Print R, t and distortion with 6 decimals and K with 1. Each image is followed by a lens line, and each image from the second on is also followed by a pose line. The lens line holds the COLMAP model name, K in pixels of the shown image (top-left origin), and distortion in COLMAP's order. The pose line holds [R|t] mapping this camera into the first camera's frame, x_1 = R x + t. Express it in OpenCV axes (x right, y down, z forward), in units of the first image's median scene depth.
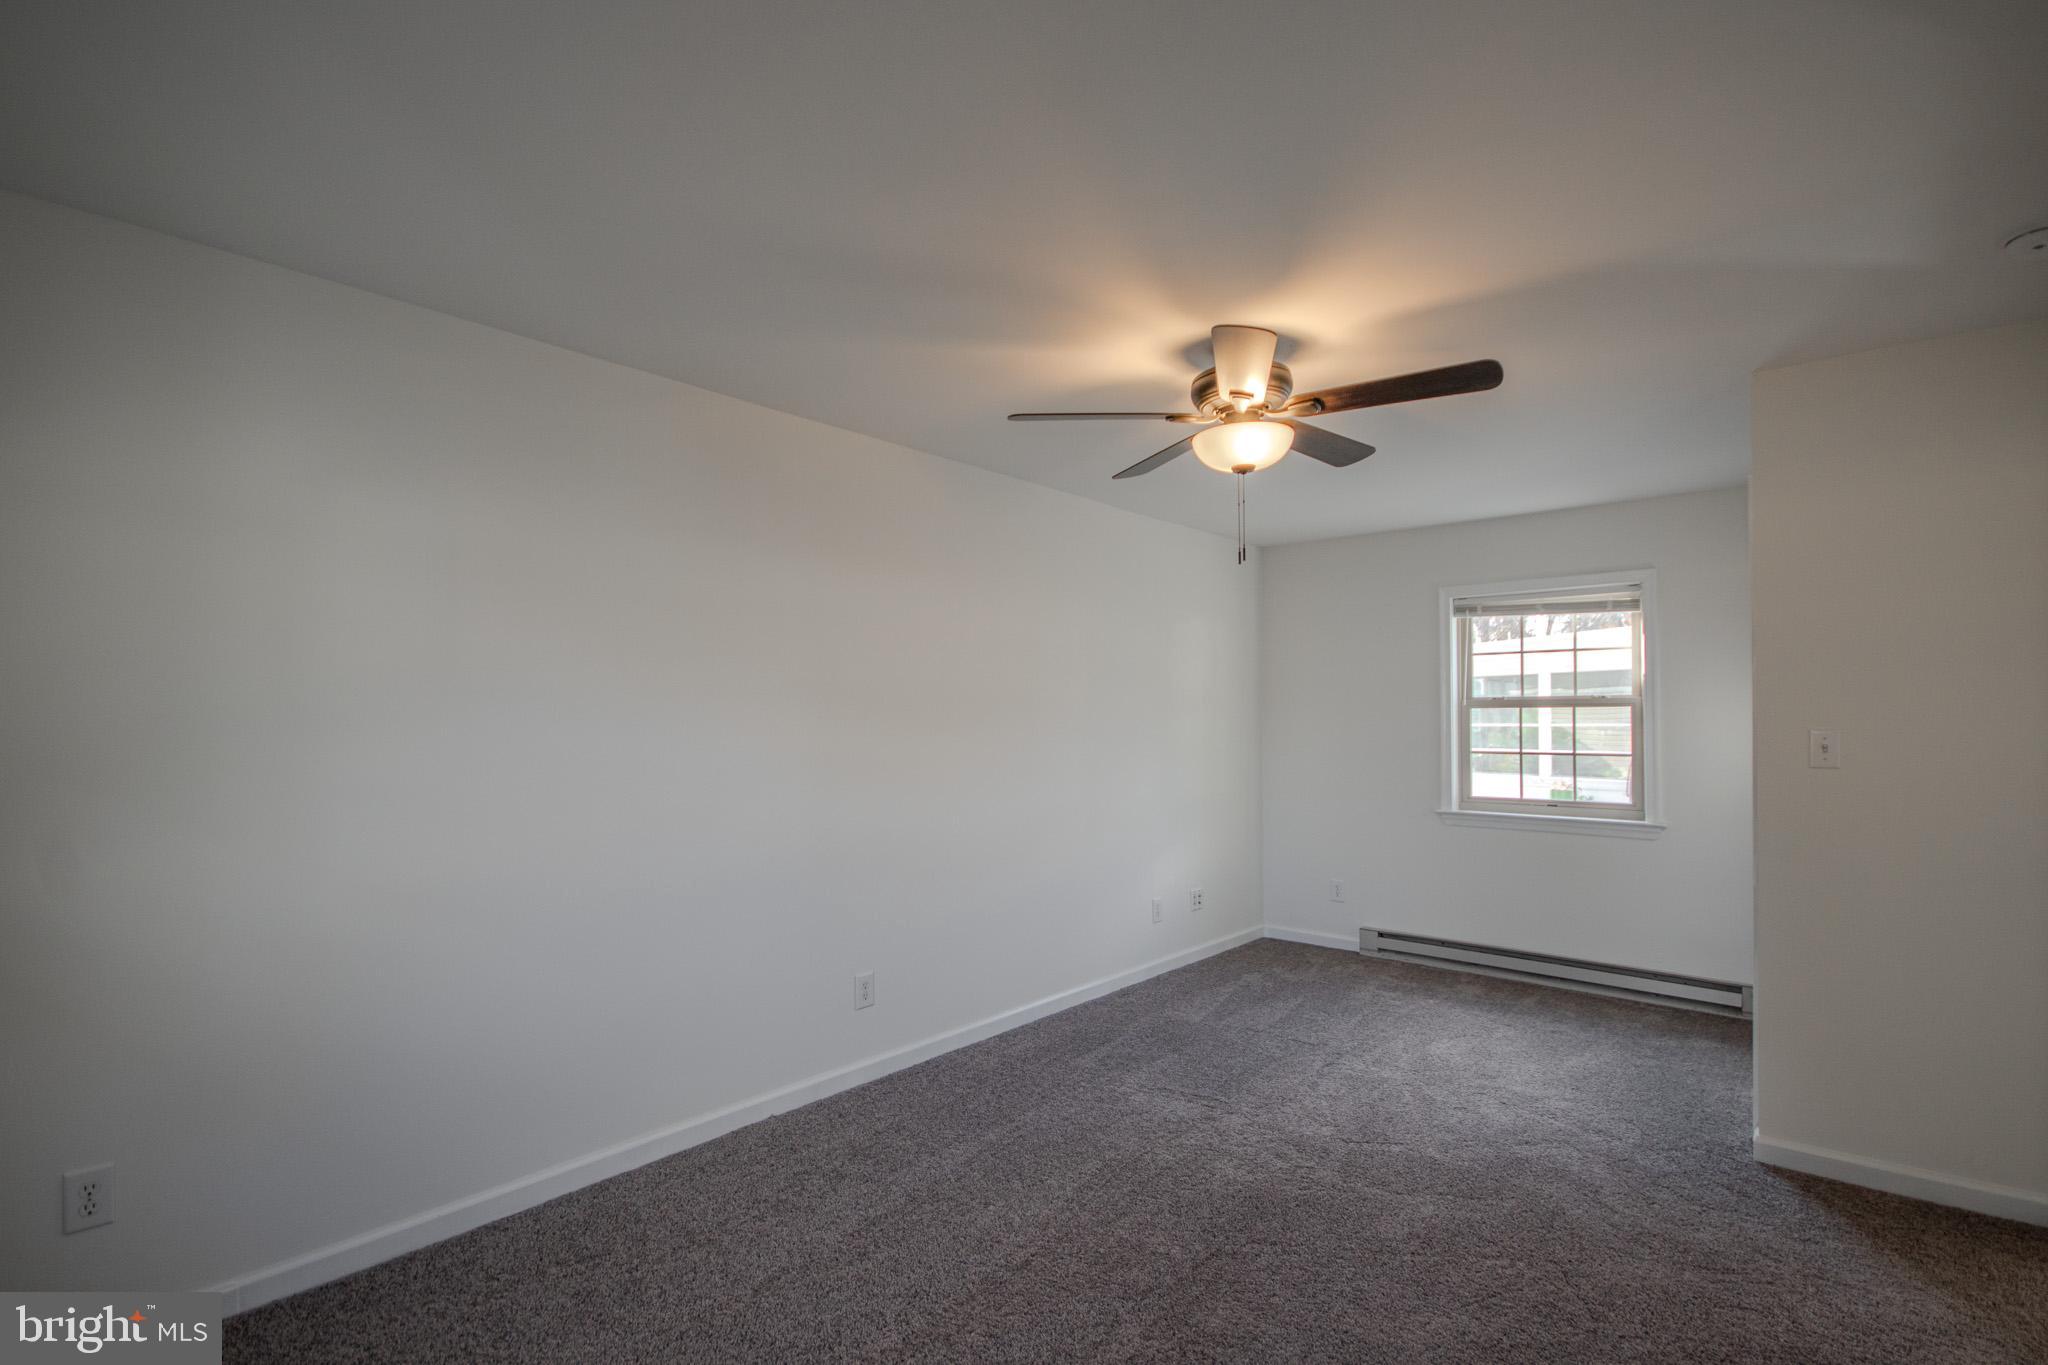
lens RADIAL K [[948.4, 0, 1030.0], [0, 948.4, 706.4], [0, 0, 1]] dist [-0.003947, -0.000591]
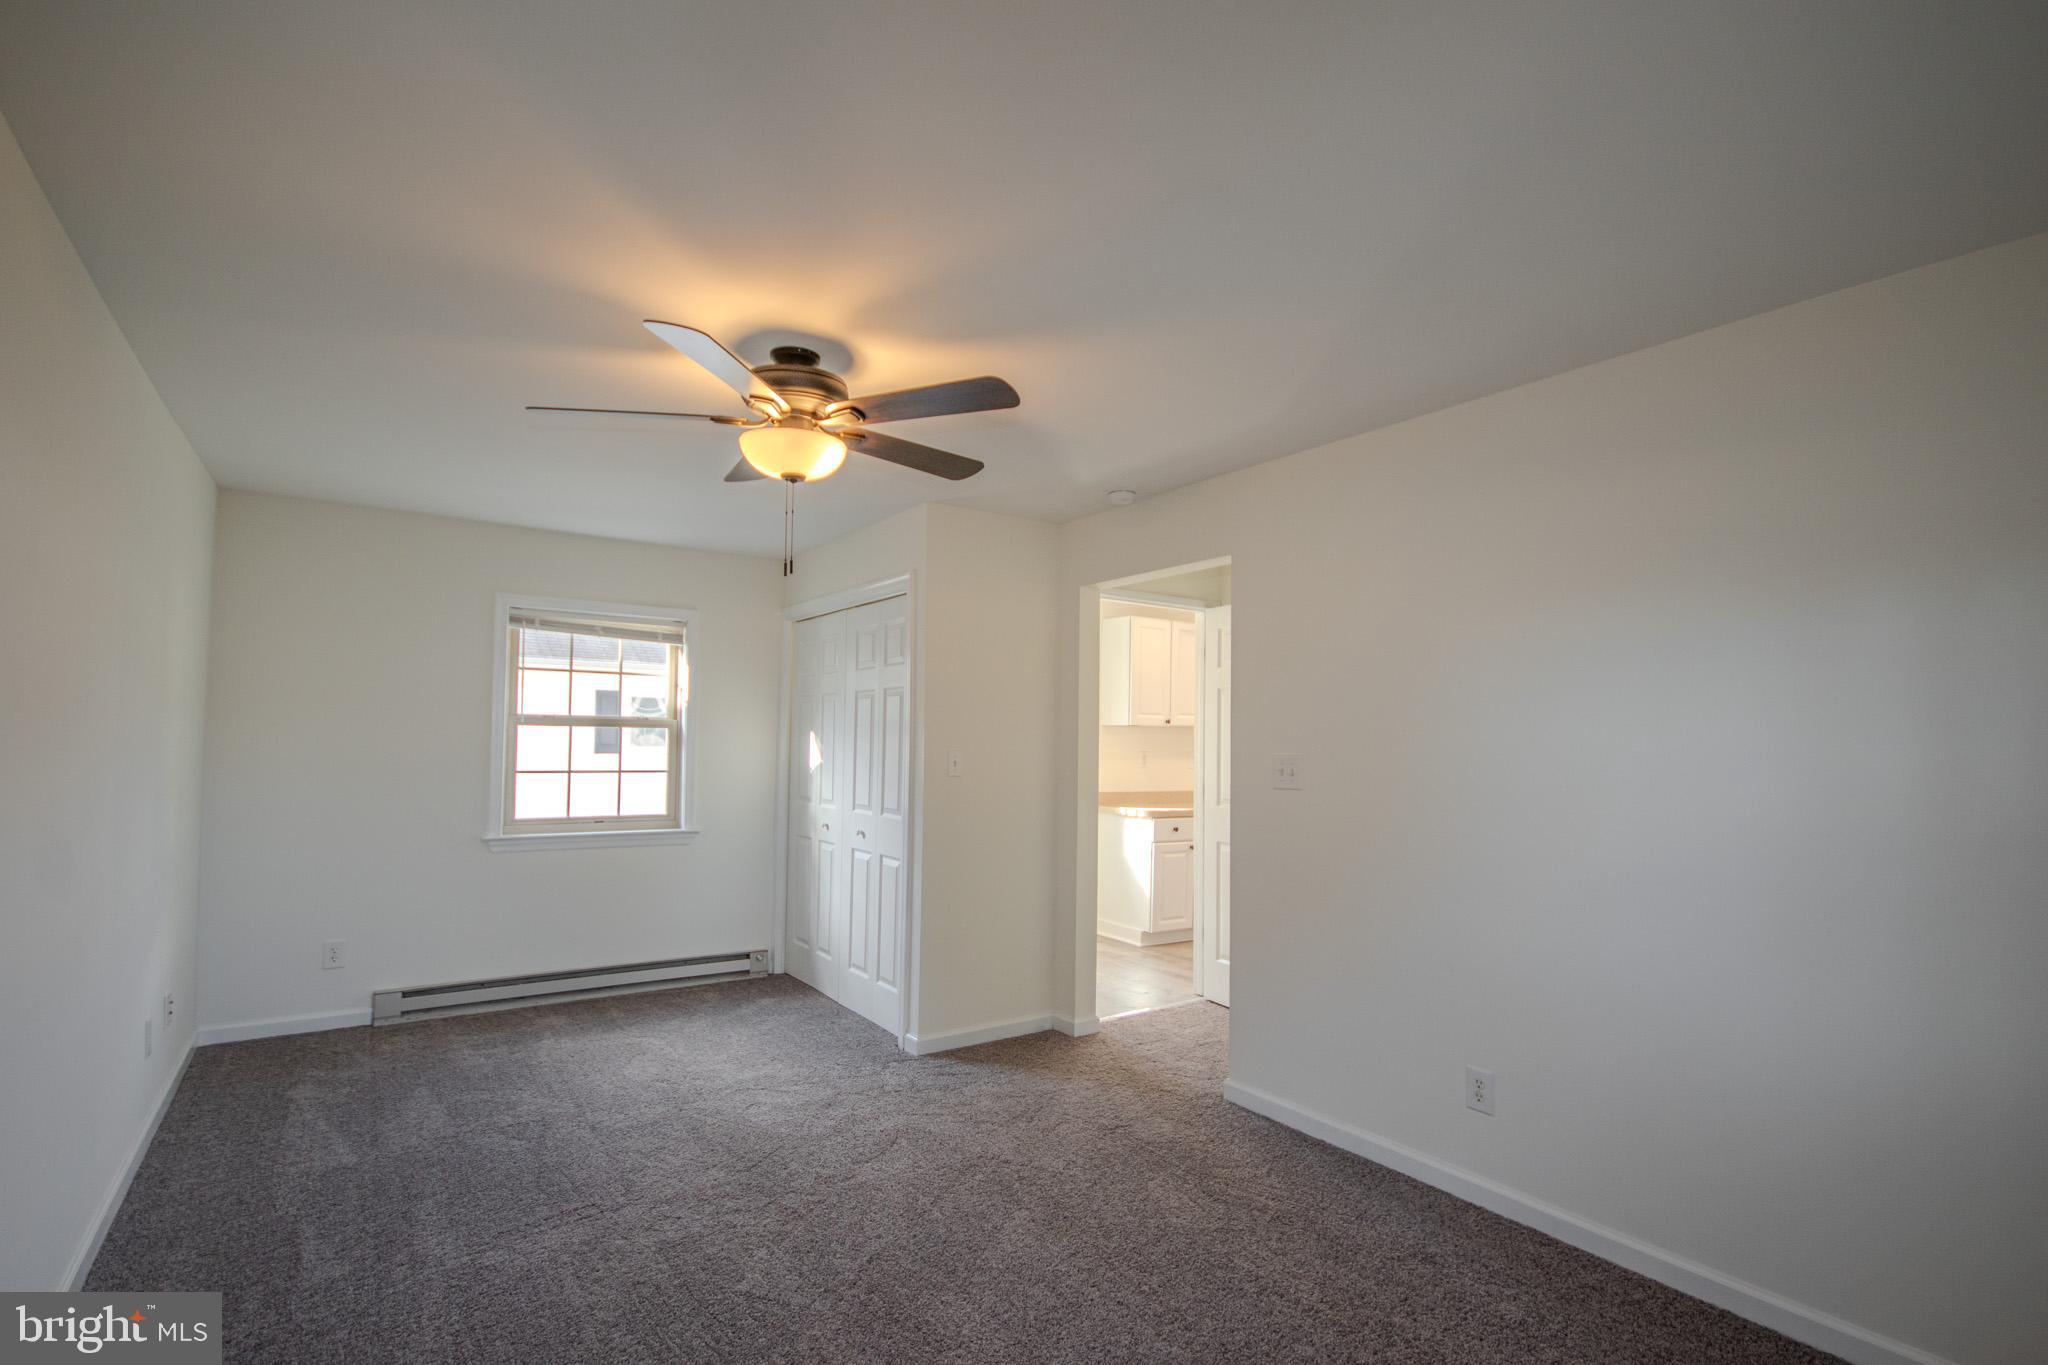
lens RADIAL K [[948.4, 0, 1030.0], [0, 948.4, 706.4], [0, 0, 1]] dist [-0.003947, -0.000591]
pose [[0.237682, 0.041532, 0.970455, -0.351815], [-0.027667, 0.998970, -0.035976, 0.003065], [-0.970949, -0.018299, 0.238586, 0.302952]]
